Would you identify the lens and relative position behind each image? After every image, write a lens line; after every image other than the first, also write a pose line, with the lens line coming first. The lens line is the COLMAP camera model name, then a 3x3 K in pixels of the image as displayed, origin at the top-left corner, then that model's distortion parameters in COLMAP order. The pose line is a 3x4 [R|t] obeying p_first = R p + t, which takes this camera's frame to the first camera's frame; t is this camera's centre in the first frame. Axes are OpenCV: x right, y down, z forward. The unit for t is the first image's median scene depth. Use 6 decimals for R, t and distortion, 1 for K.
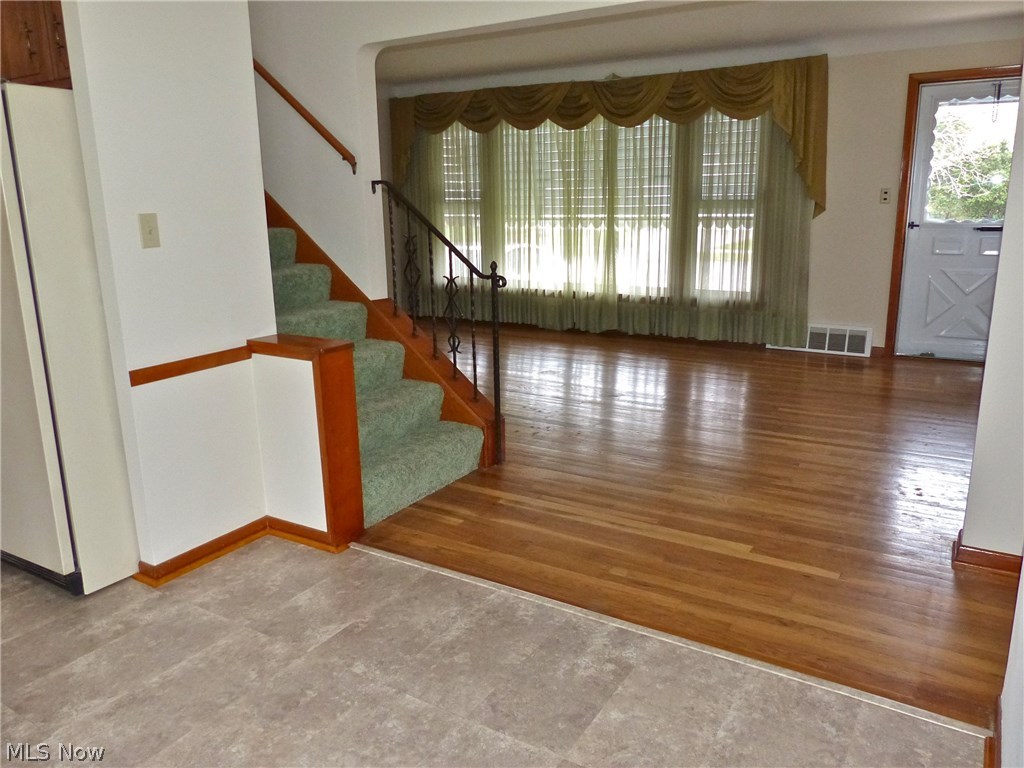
lens RADIAL K [[784.3, 0, 512.0], [0, 784.3, 384.0], [0, 0, 1]] dist [-0.003643, -0.001864]
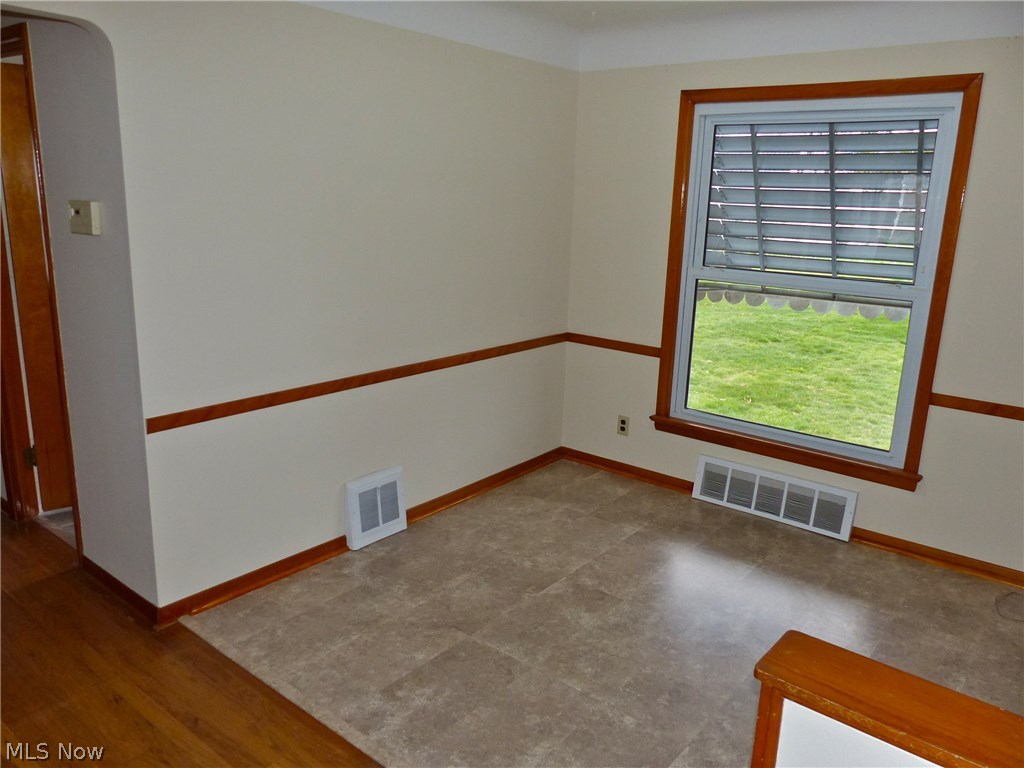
lens RADIAL K [[784.3, 0, 512.0], [0, 784.3, 384.0], [0, 0, 1]] dist [-0.003643, -0.001864]
pose [[-0.992610, -0.042958, 0.113494, -0.145825], [0.014164, 0.887842, 0.459930, -0.564871], [-0.120522, 0.458139, -0.880672, 1.840407]]
